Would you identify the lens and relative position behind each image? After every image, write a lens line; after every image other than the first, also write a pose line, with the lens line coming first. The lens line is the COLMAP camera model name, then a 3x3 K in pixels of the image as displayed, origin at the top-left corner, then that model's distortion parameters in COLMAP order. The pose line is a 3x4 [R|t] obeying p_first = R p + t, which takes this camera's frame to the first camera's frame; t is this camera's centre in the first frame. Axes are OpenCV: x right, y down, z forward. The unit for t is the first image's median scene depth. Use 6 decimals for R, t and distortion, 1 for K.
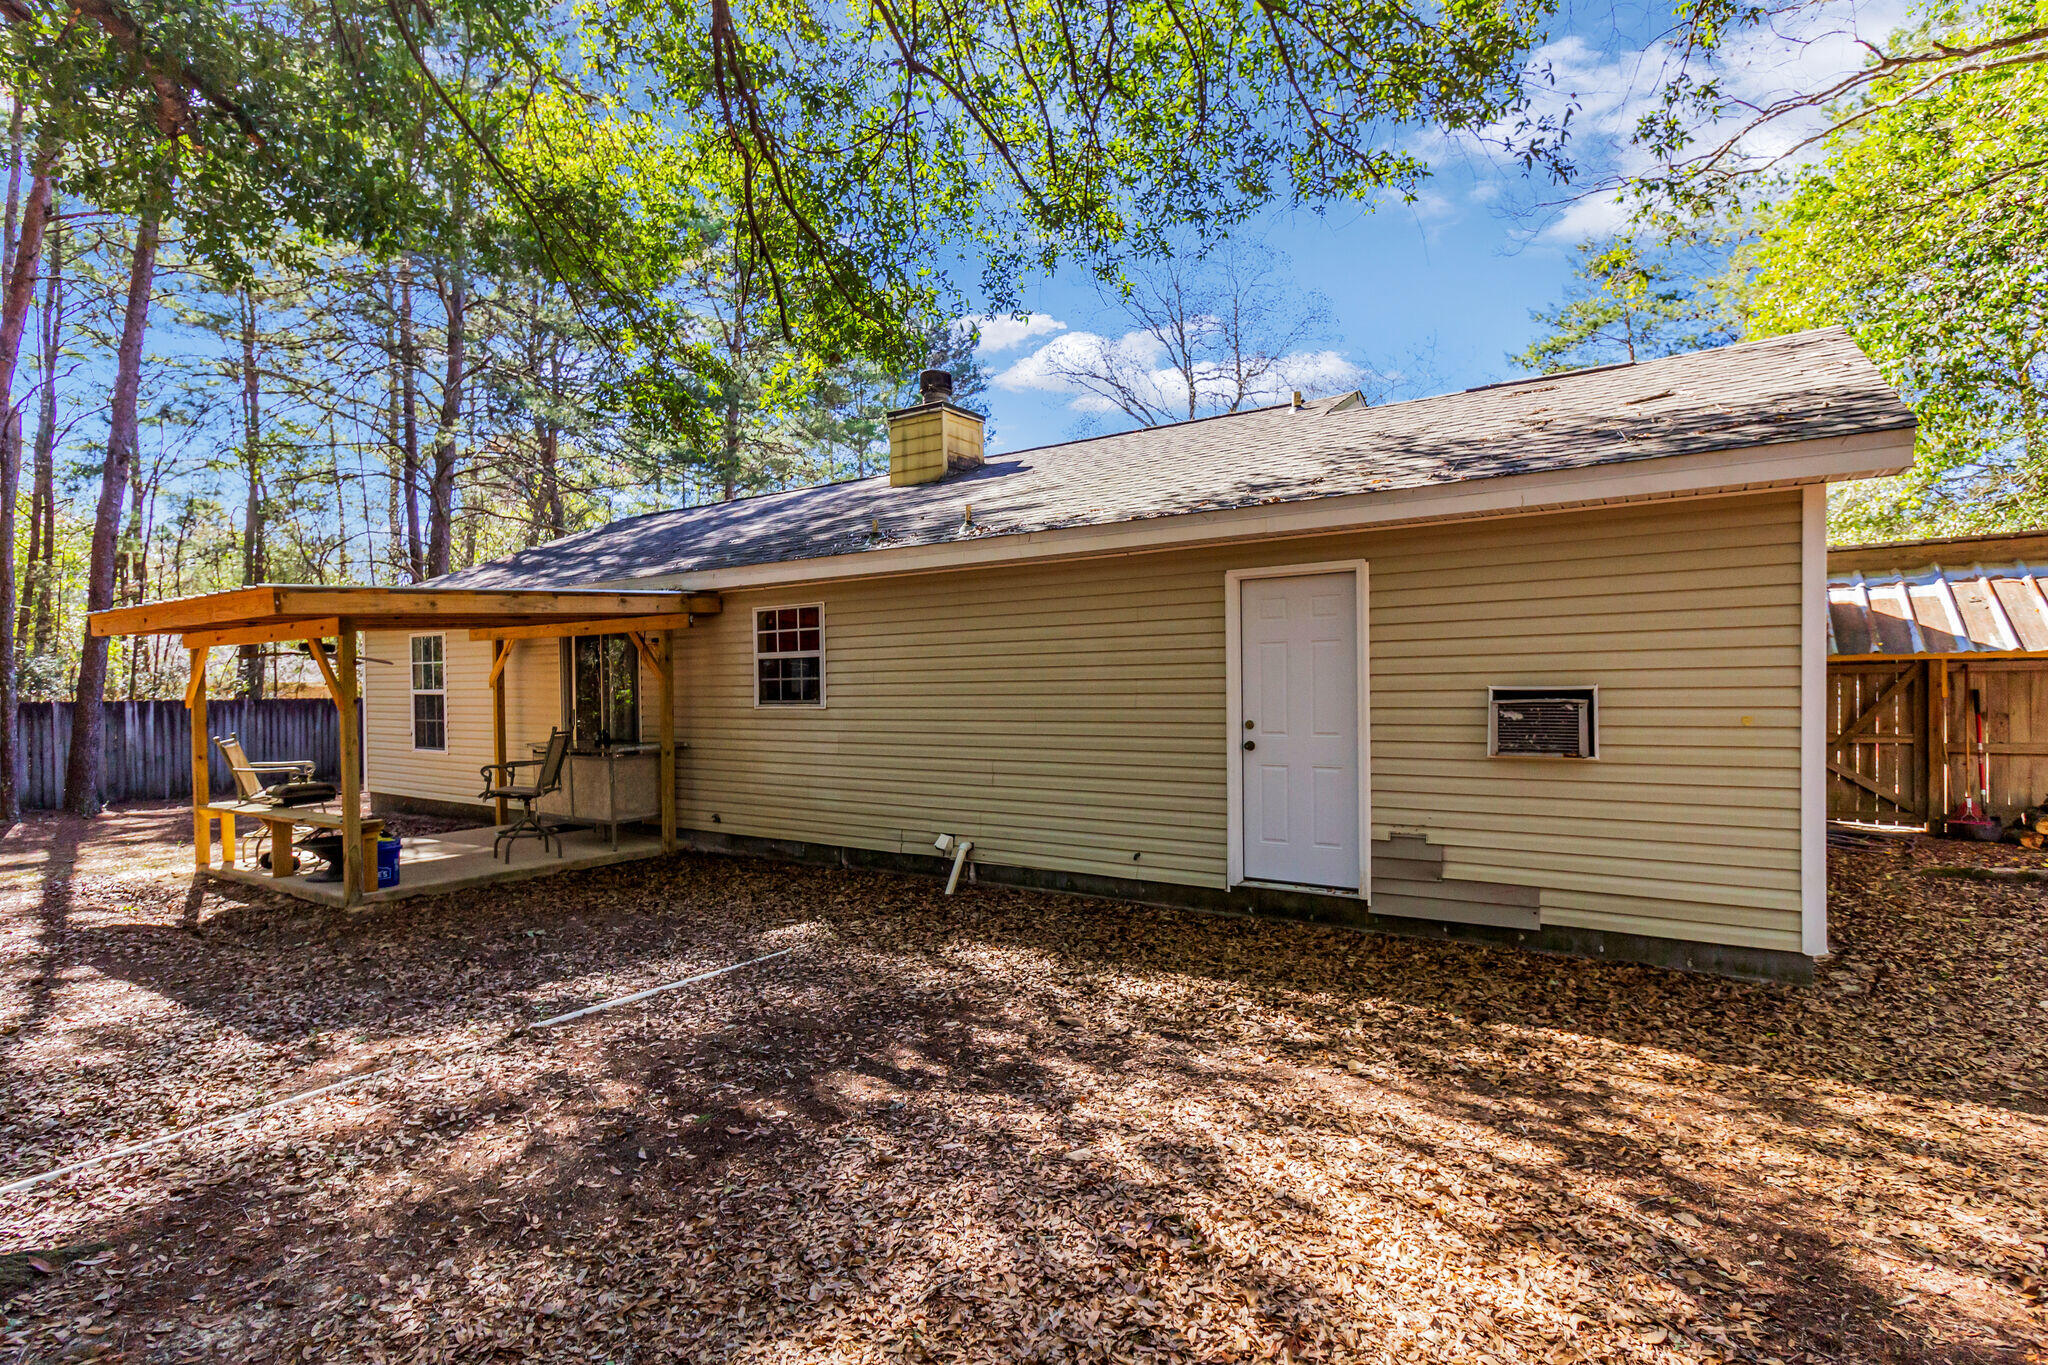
lens RADIAL K [[938.5, 0, 1024.0], [0, 938.5, 682.5], [0, 0, 1]] dist [0.001656, 0.000271]
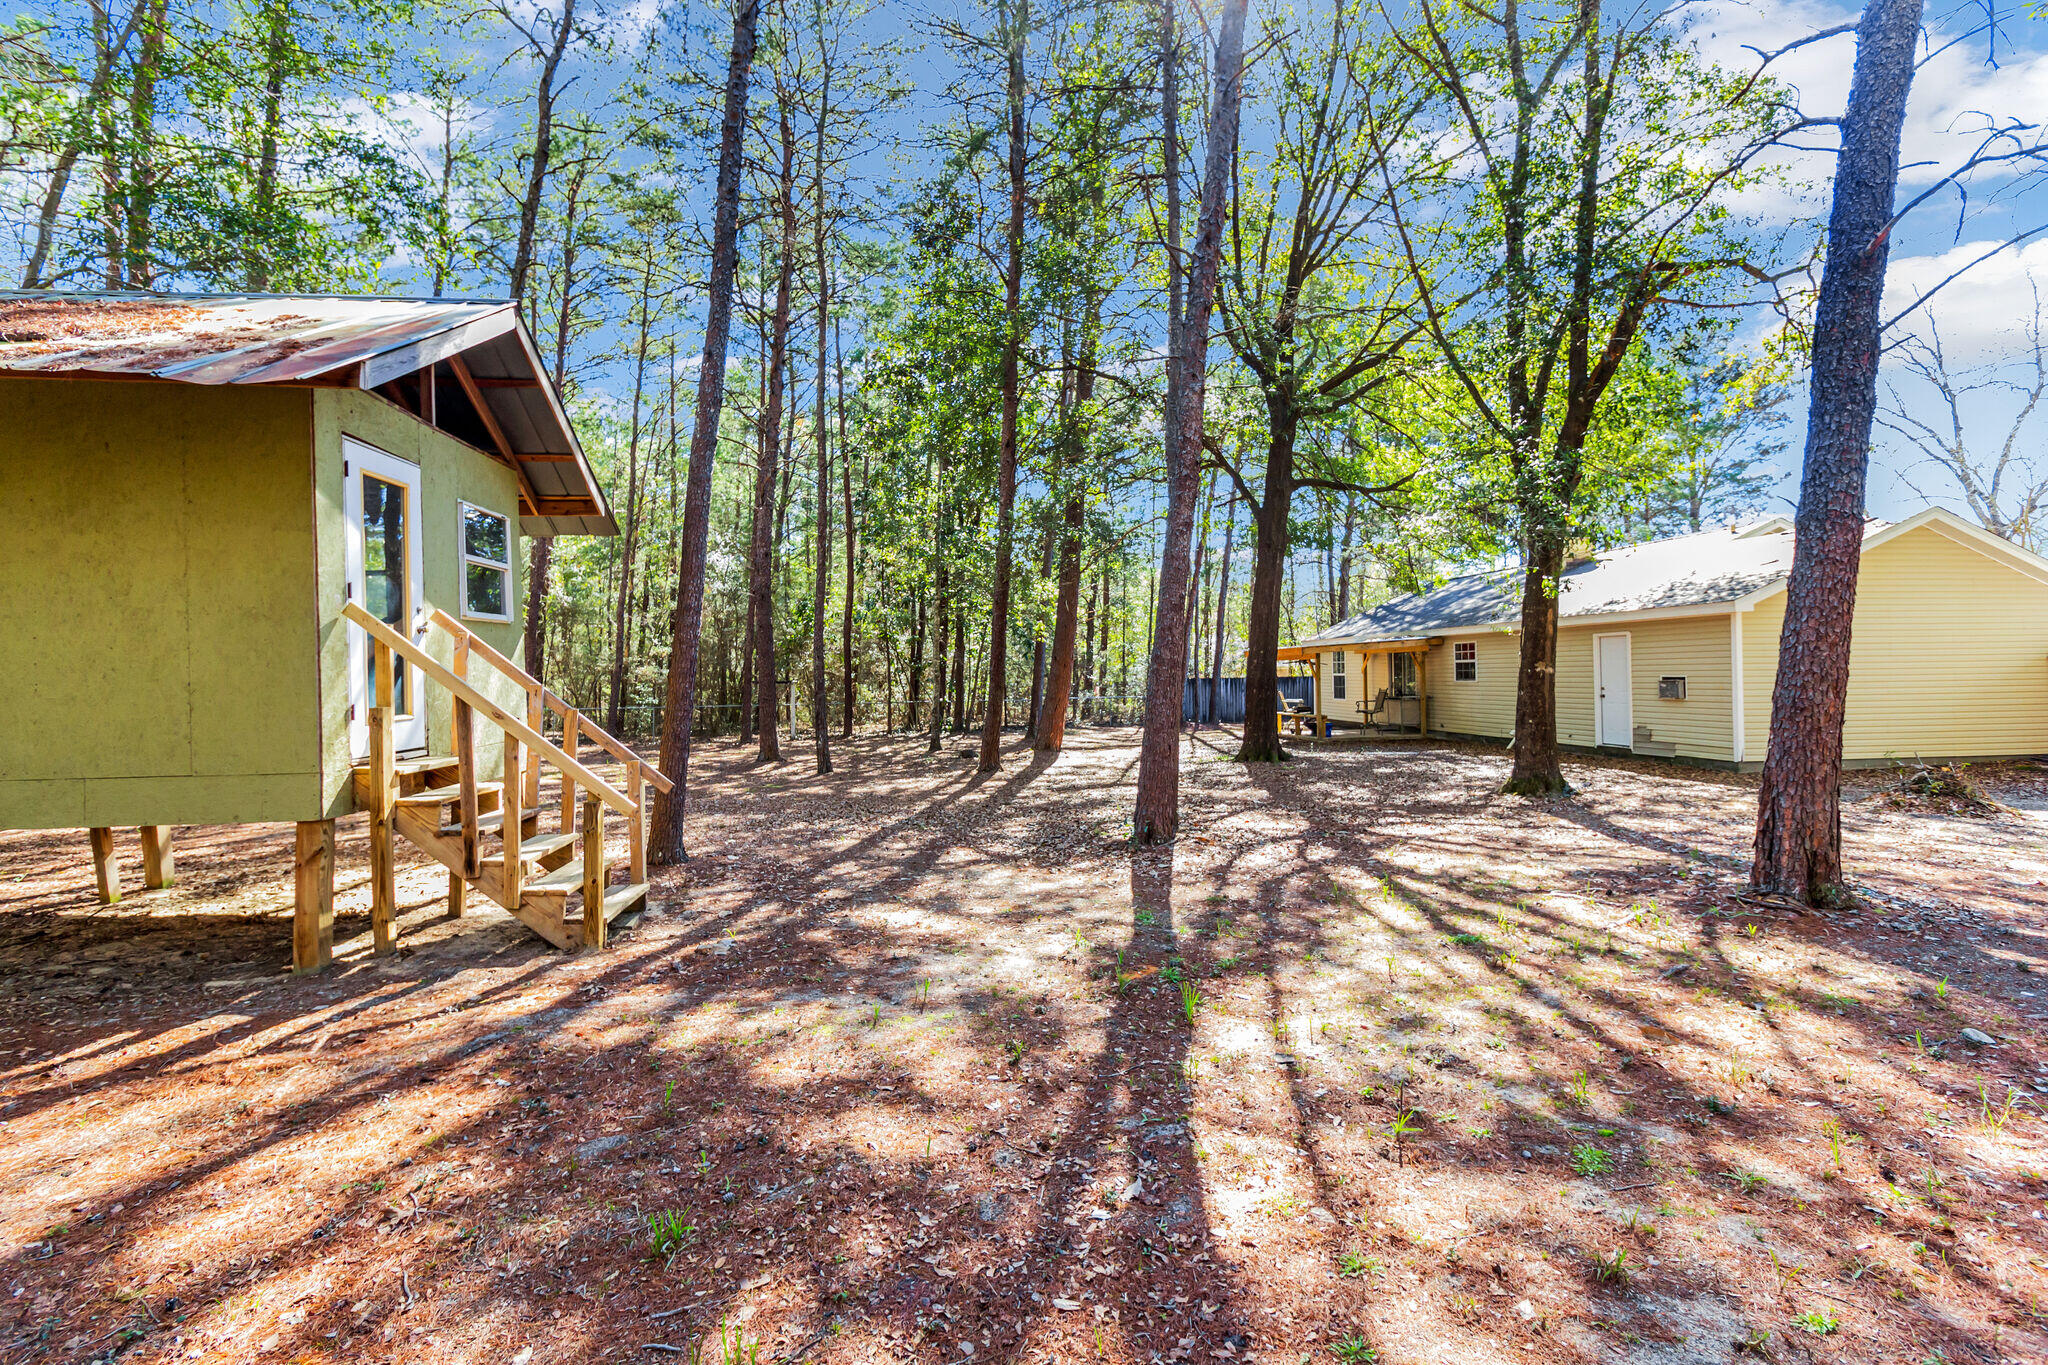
lens RADIAL K [[938.5, 0, 1024.0], [0, 938.5, 682.5], [0, 0, 1]] dist [0.001656, 0.000271]
pose [[0.634279, 0.013045, -0.772994, 0.979321], [0.002022, 0.999826, 0.018532, -0.021659], [0.773102, -0.013317, 0.634142, -1.581044]]
